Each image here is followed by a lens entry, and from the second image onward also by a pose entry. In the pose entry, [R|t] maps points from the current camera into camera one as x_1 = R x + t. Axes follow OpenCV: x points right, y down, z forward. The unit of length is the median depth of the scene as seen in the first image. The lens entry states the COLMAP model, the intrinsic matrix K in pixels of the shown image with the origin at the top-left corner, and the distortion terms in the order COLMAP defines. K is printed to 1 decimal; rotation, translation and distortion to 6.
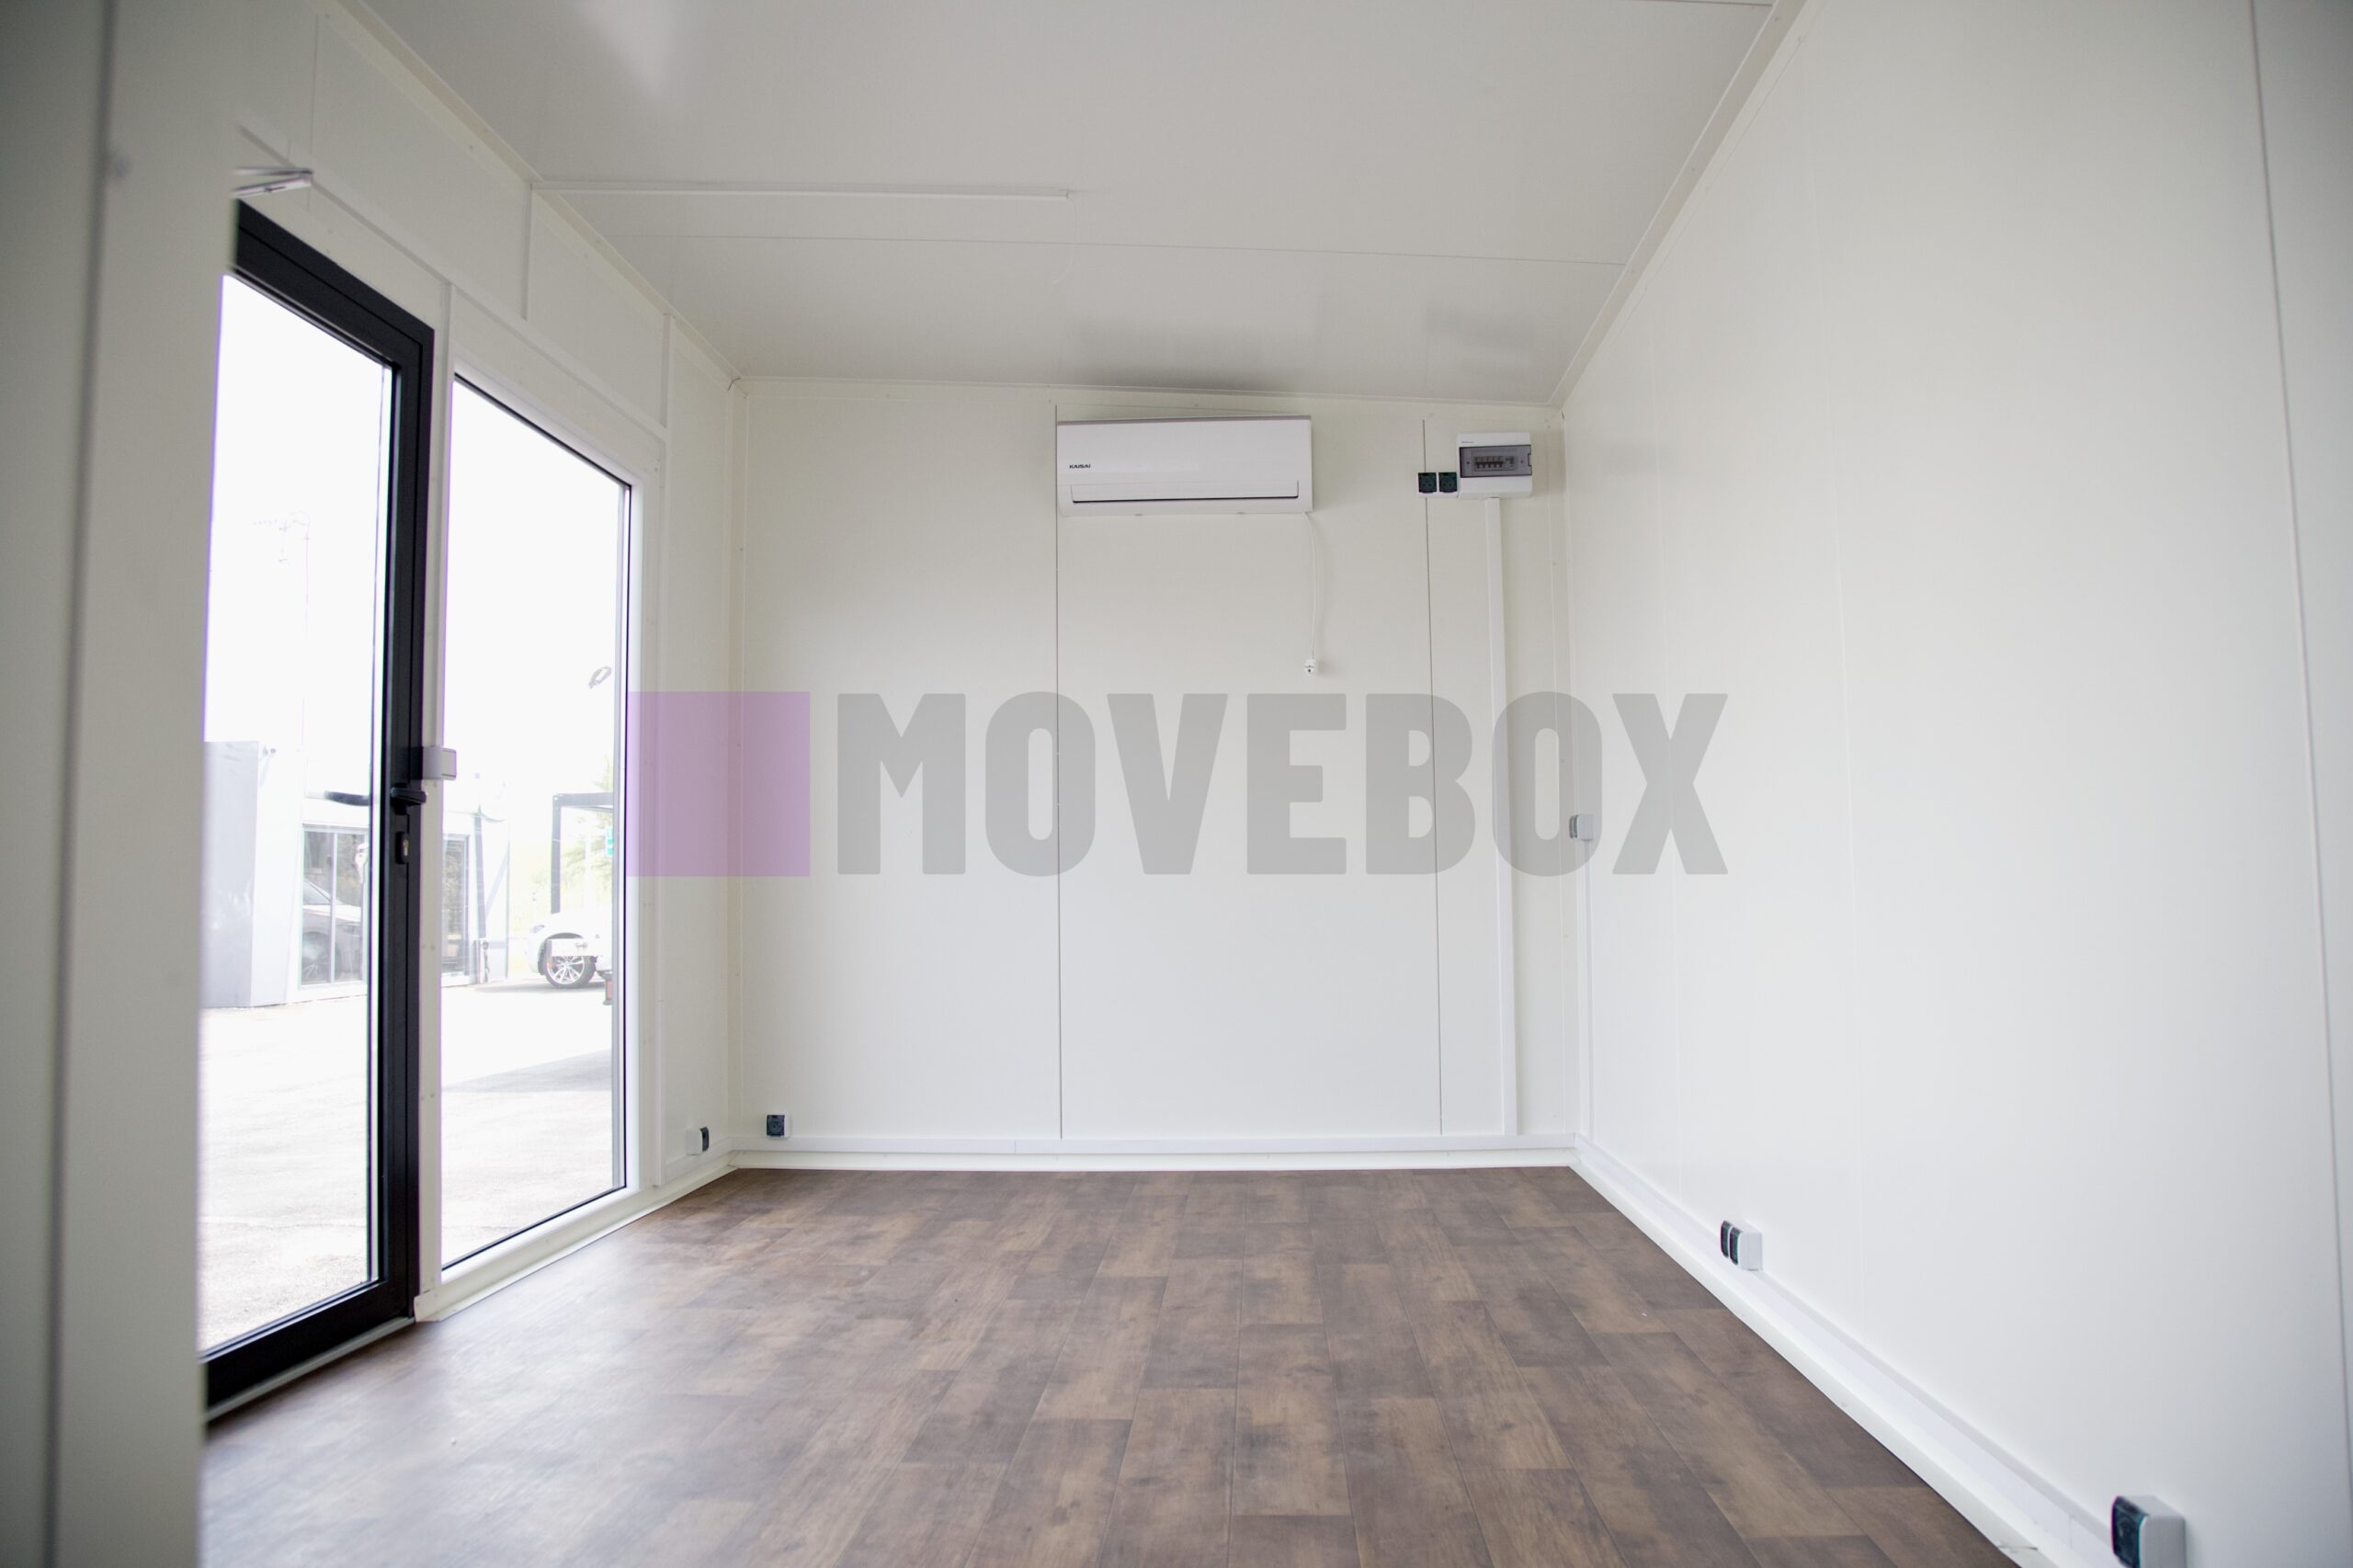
lens RADIAL K [[1593.6, 0, 1176.5], [0, 1593.6, 784.0], [0, 0, 1]] dist [-0.127906, 0.061855]
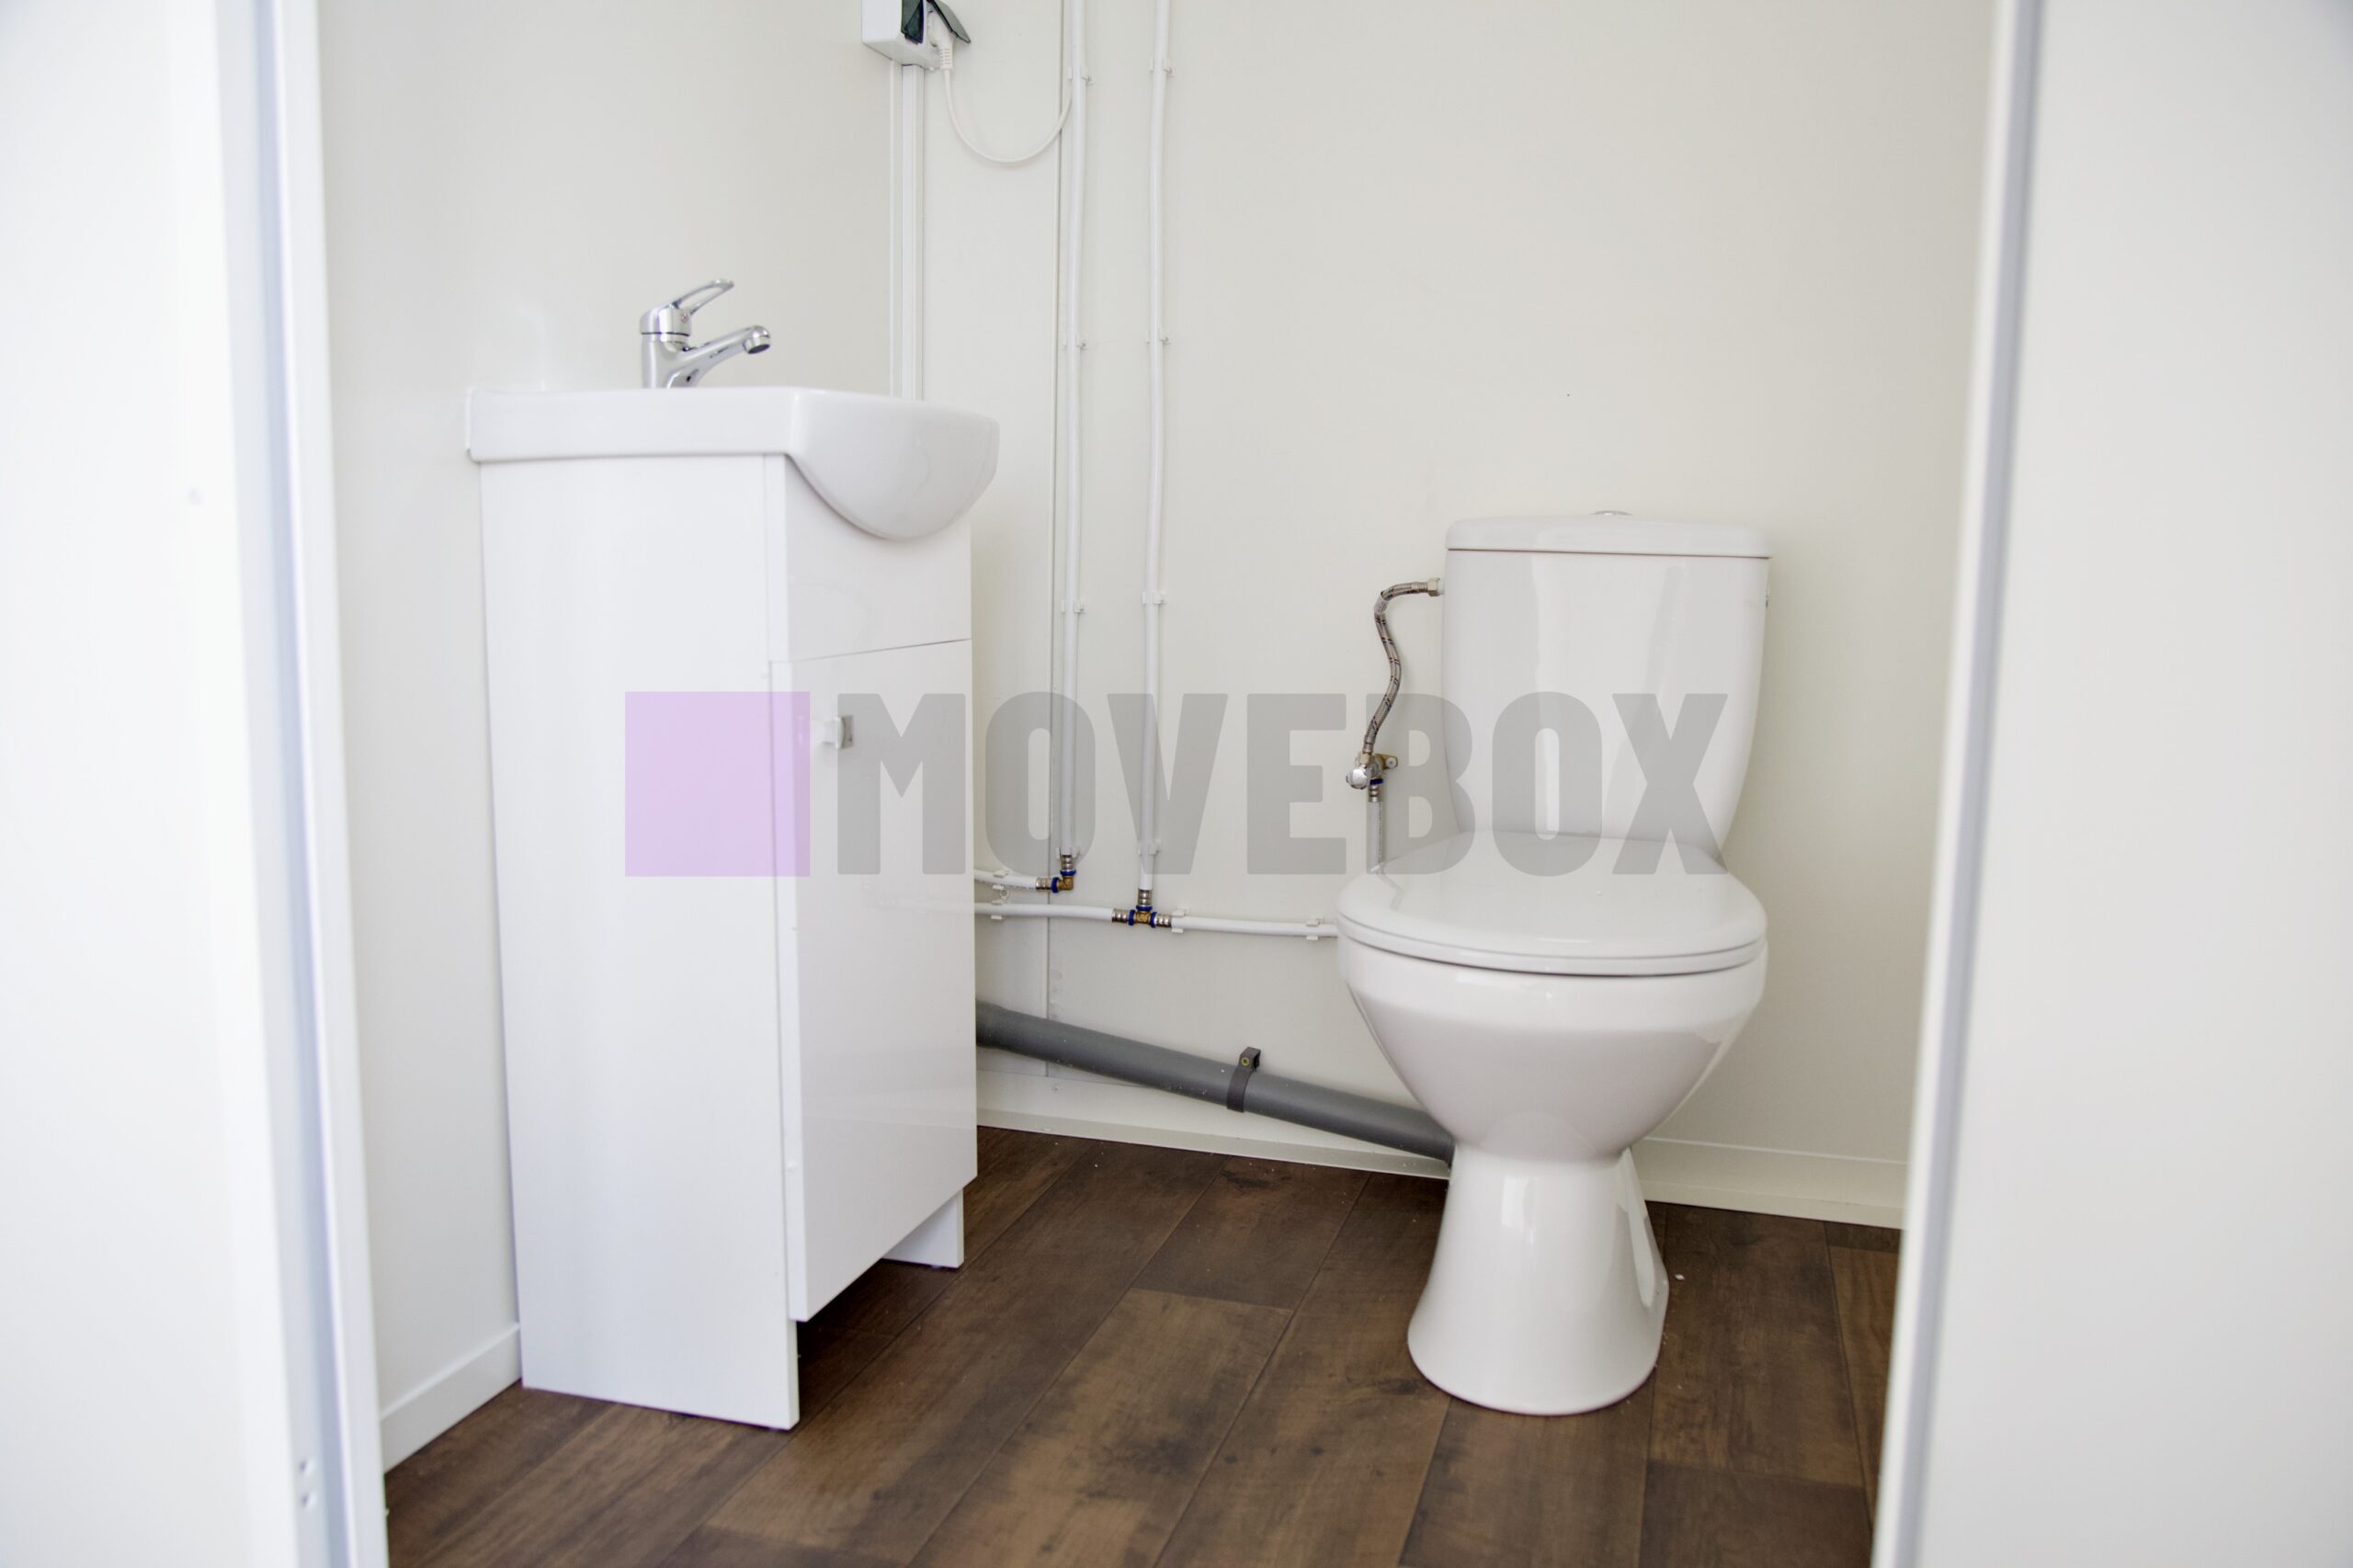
lens RADIAL K [[1820.2, 0, 1176.5], [0, 1820.2, 784.0], [0, 0, 1]] dist [-0.067176, 0.001533]
pose [[-0.972160, -0.035845, 0.231558, -0.076686], [-0.020687, 0.997501, 0.067561, 0.153810], [-0.233401, 0.060889, -0.970472, 1.495231]]
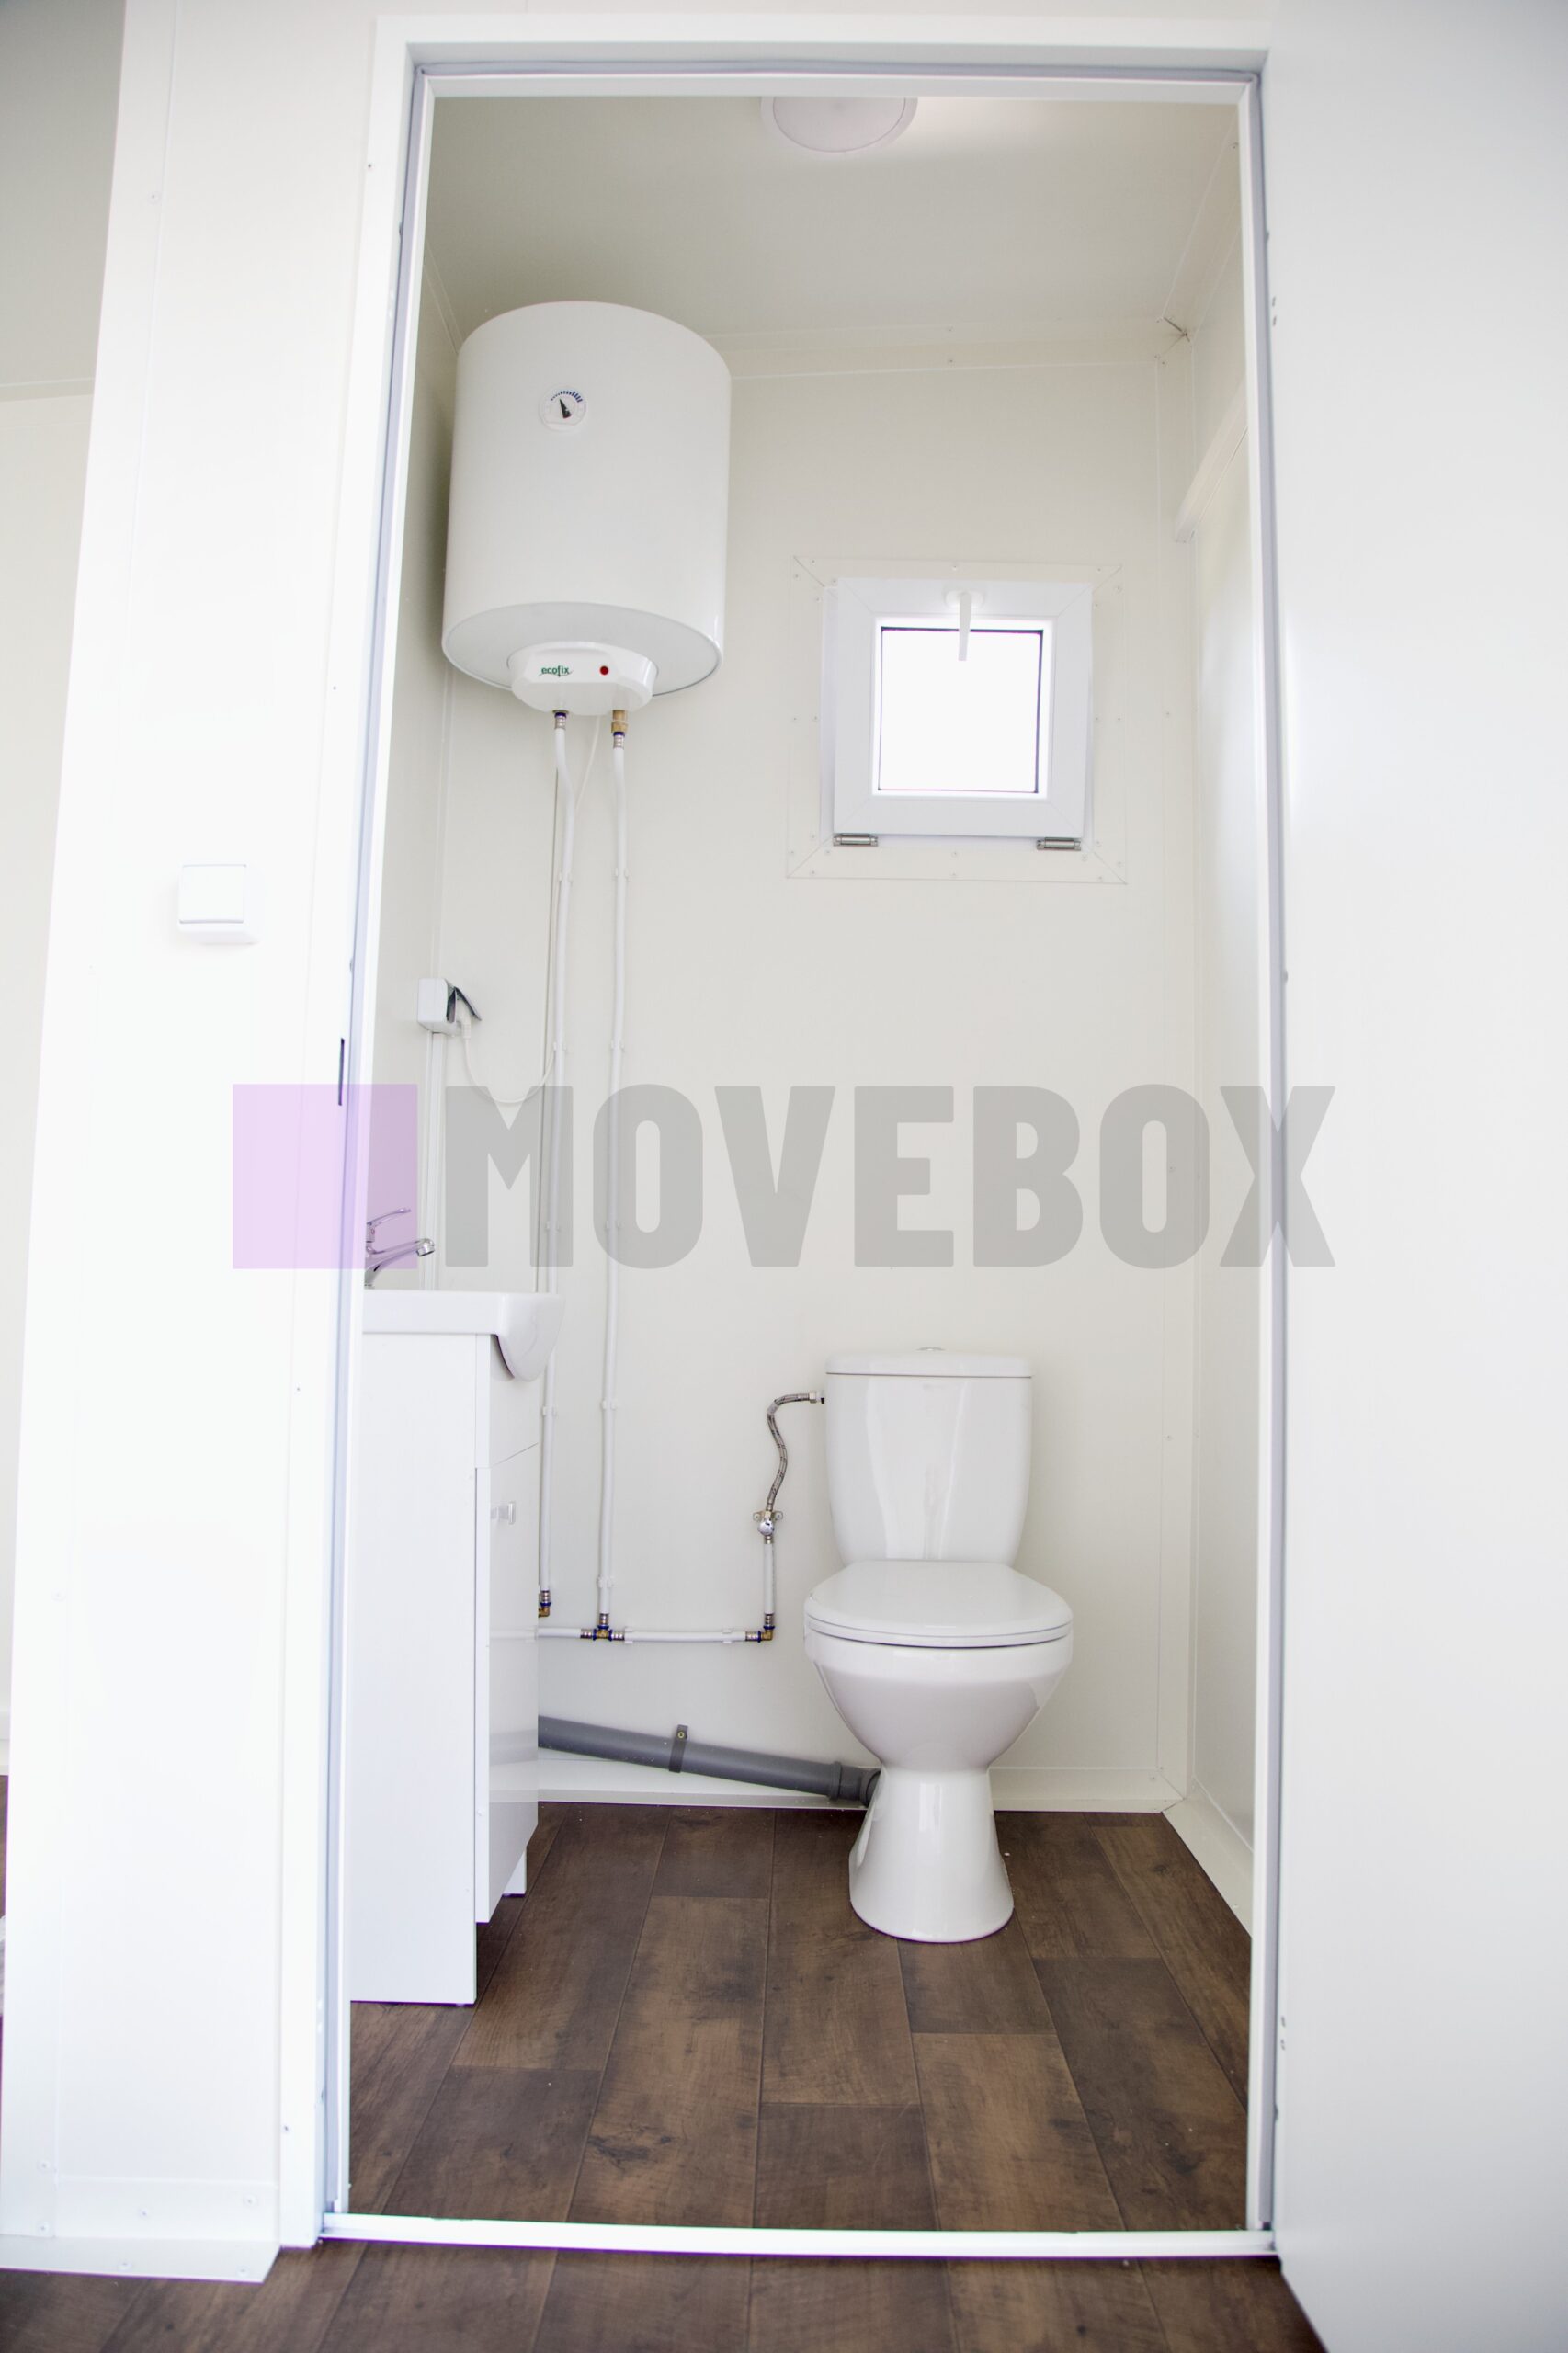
lens RADIAL K [[1593.6, 0, 784.0], [0, 1593.6, 1176.5], [0, 0, 1]] dist [-0.127906, 0.061855]
pose [[-0.999178, -0.008163, -0.039714, 0.059064], [-0.002264, 0.989227, -0.146374, 0.129521], [0.040481, -0.146164, -0.988432, 1.734713]]
